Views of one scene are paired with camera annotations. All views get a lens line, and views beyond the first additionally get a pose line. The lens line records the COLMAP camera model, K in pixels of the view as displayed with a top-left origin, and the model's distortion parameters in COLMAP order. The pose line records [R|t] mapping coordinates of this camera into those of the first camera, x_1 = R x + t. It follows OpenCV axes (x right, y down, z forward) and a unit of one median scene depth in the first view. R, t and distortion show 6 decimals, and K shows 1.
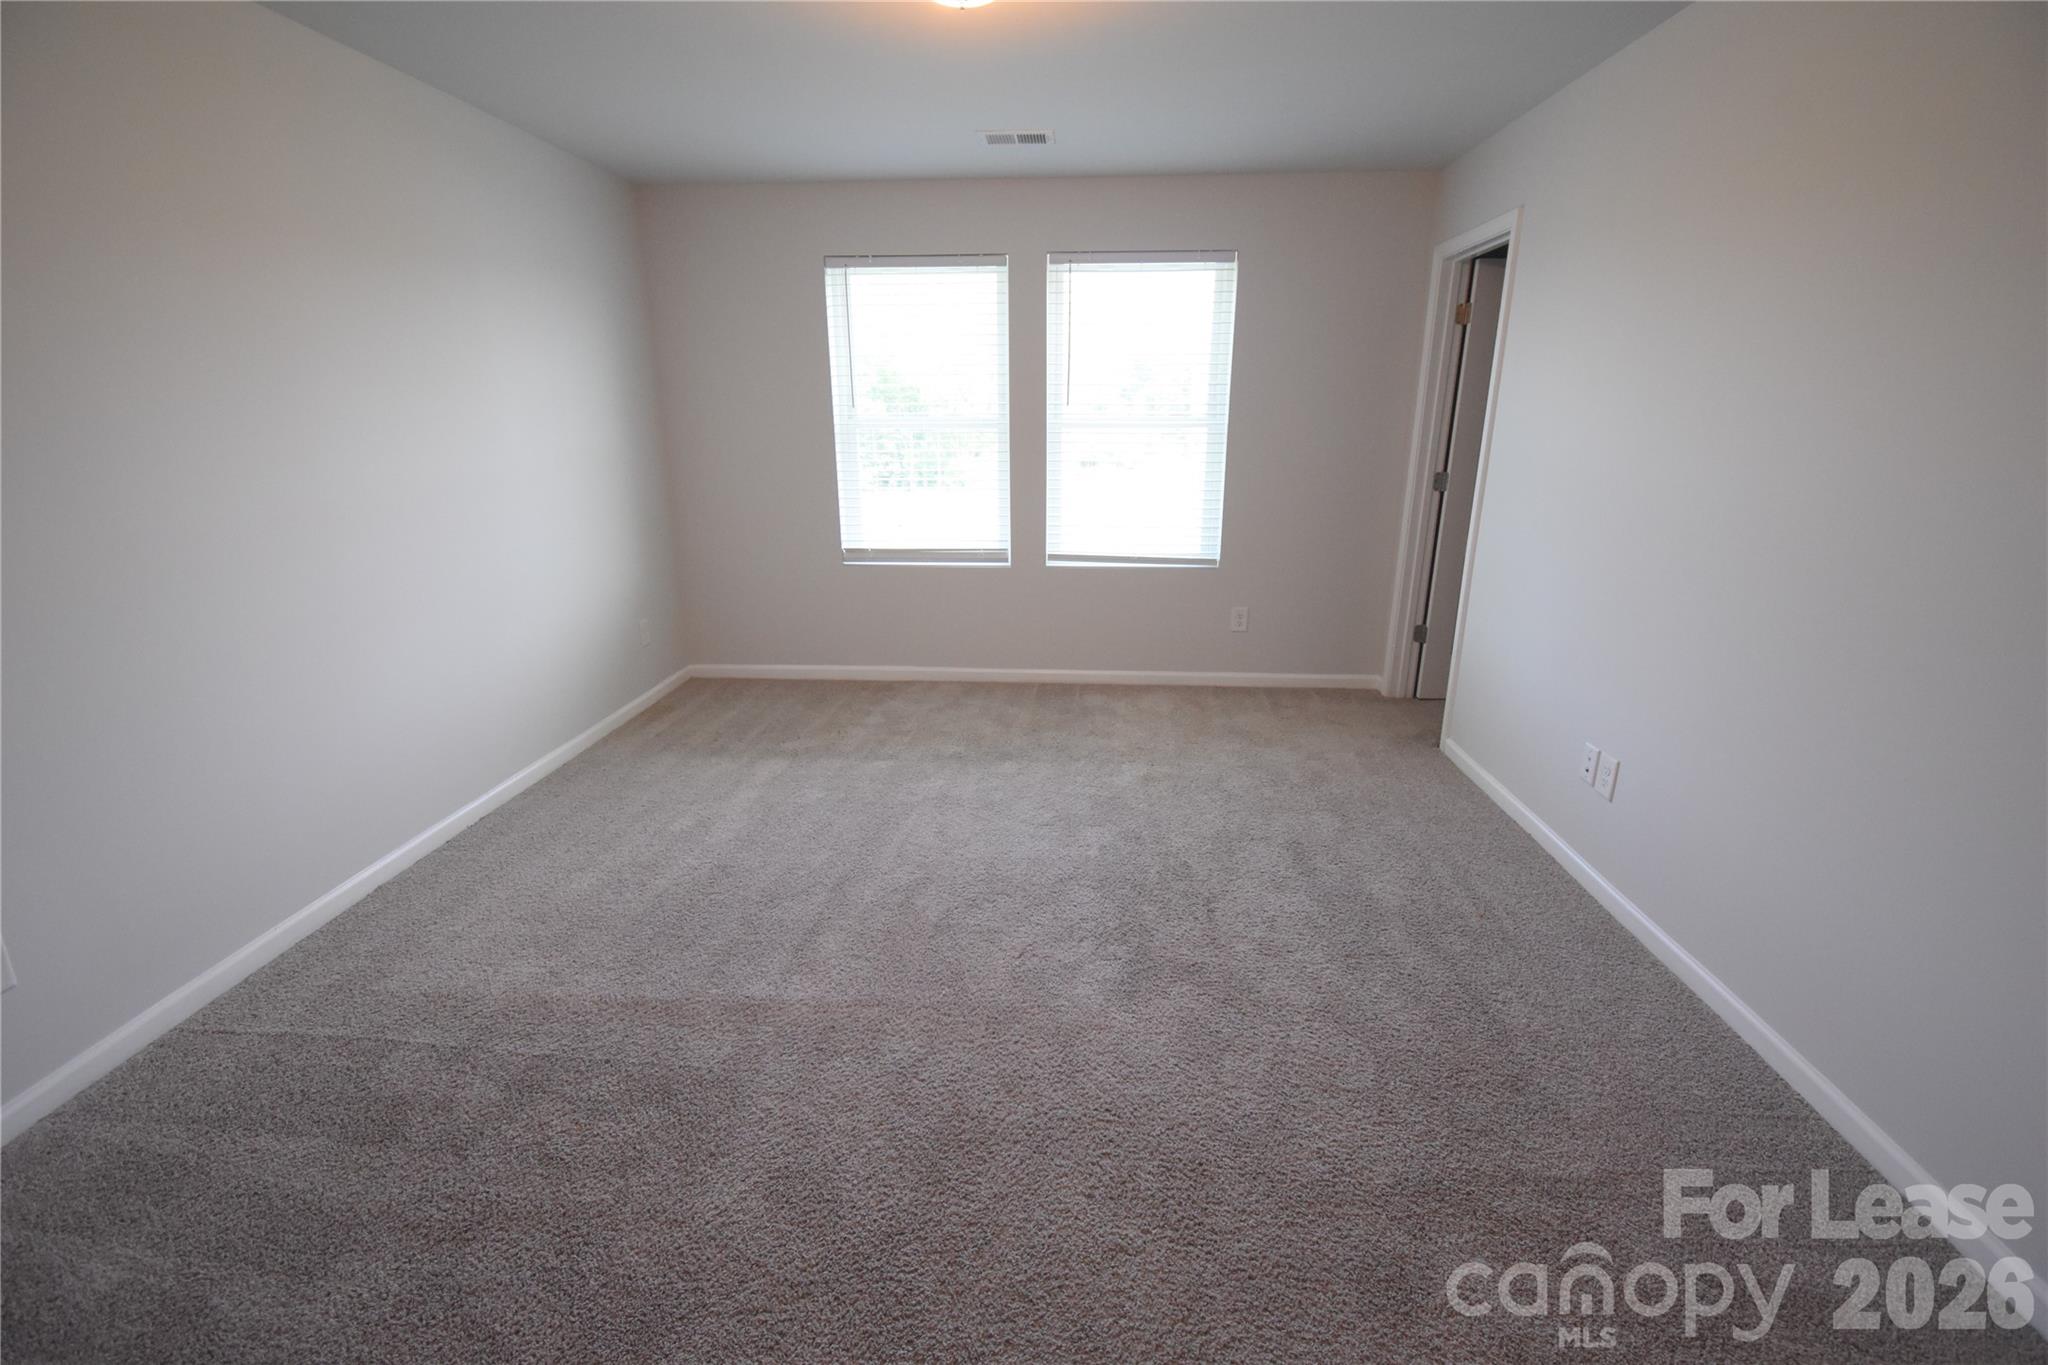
lens RADIAL K [[900.4, 0, 1023.6], [0, 900.4, 675.7], [0, 0, 1]] dist [0.022005, -0.027452]
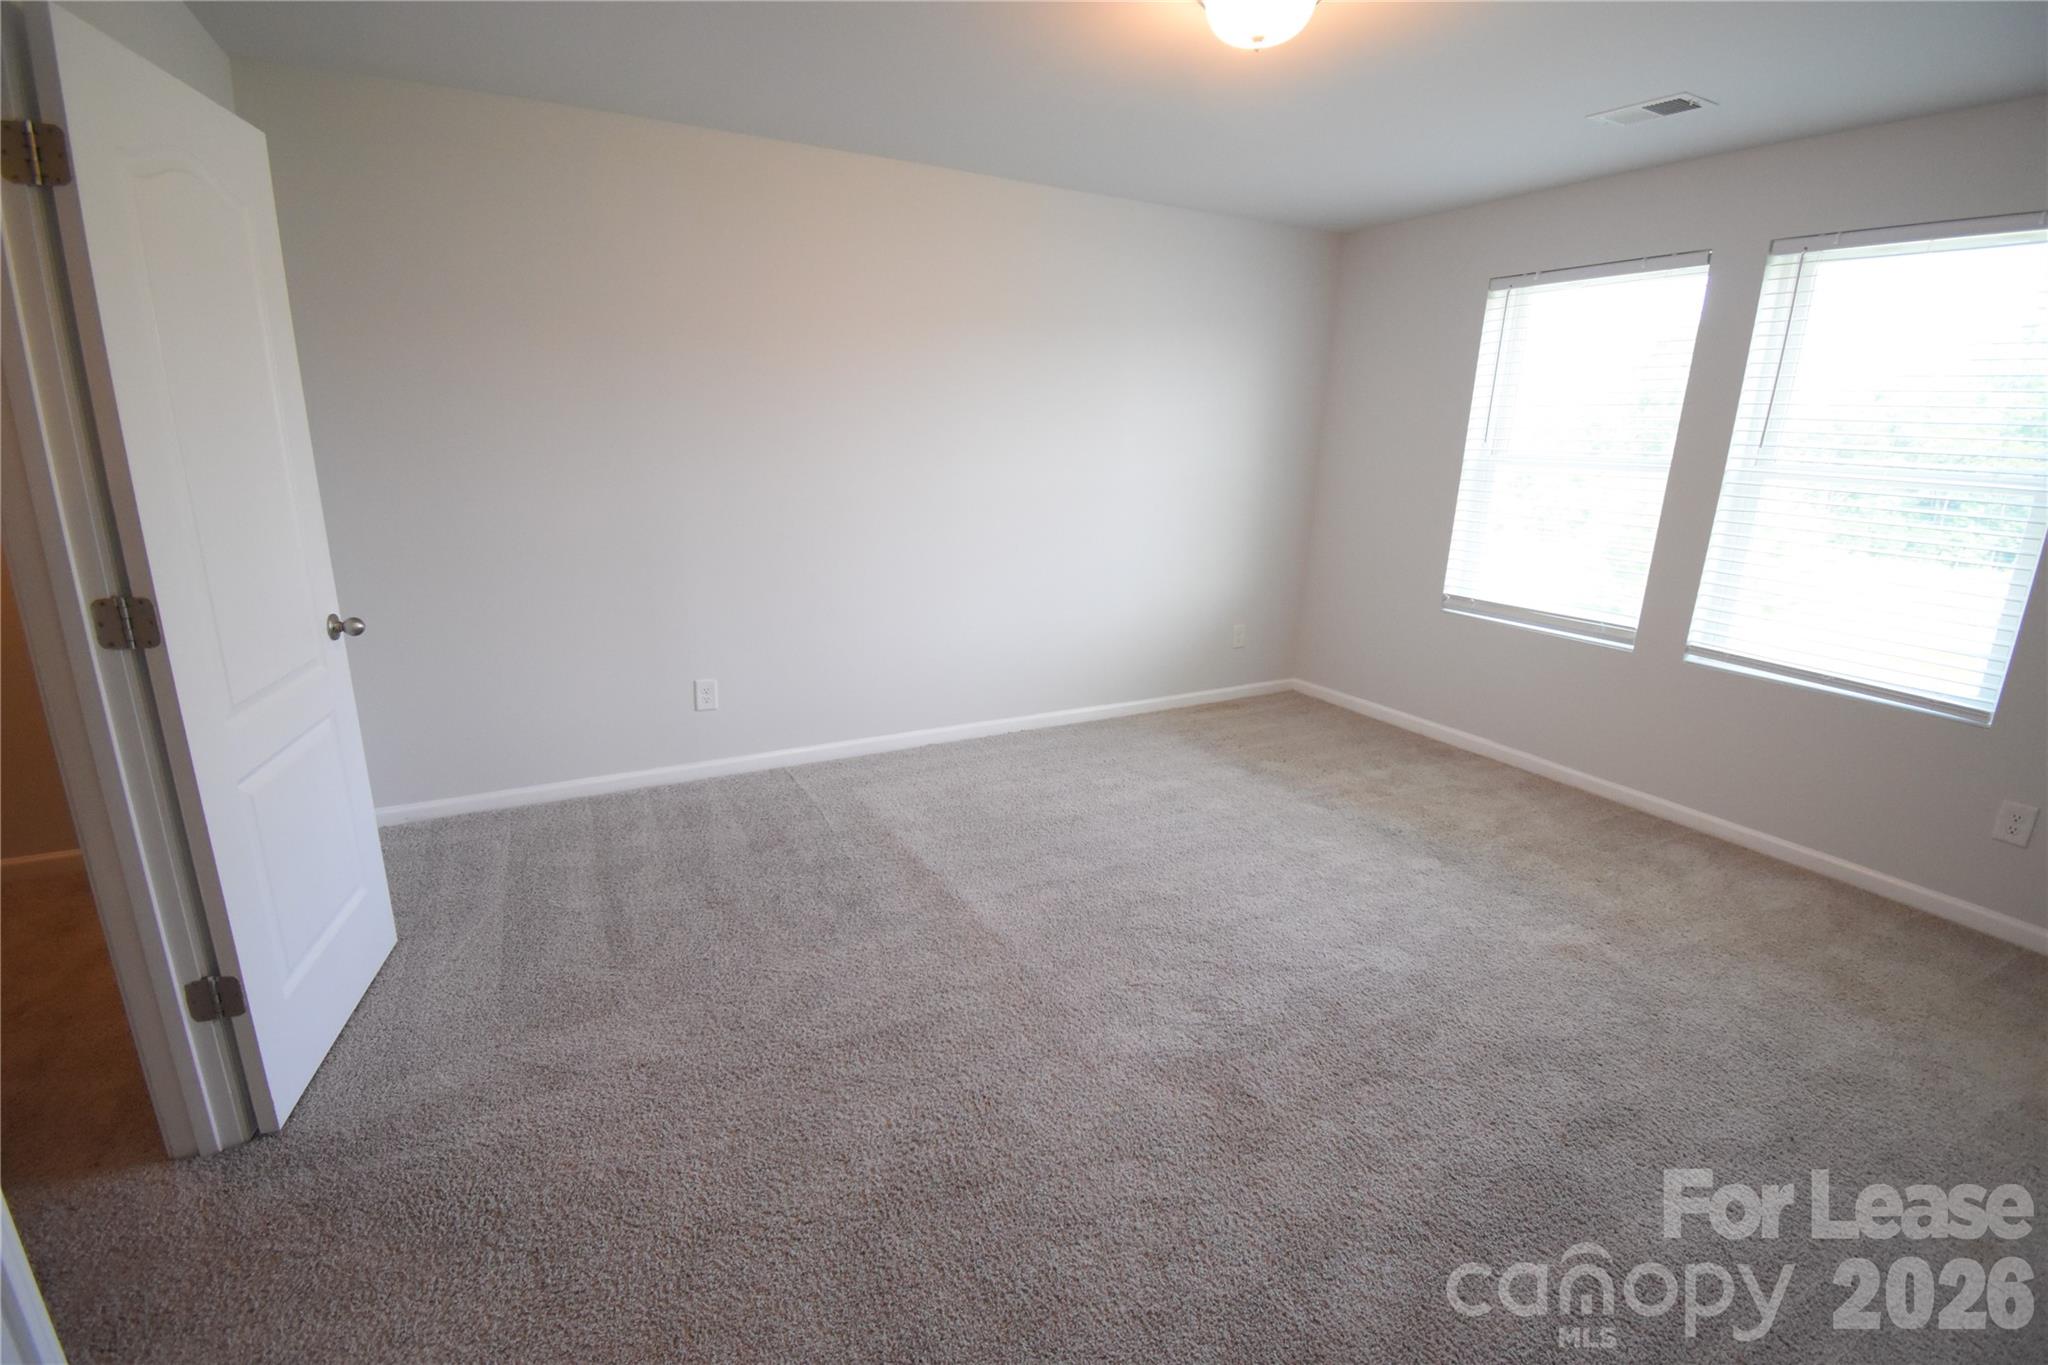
lens RADIAL K [[900.4, 0, 1023.6], [0, 900.4, 675.7], [0, 0, 1]] dist [0.022005, -0.027452]
pose [[0.530481, 0.235485, -0.814332, 0.402003], [-0.258984, 0.959732, 0.108821, -0.058621], [0.807166, 0.153172, 0.570107, 0.166019]]
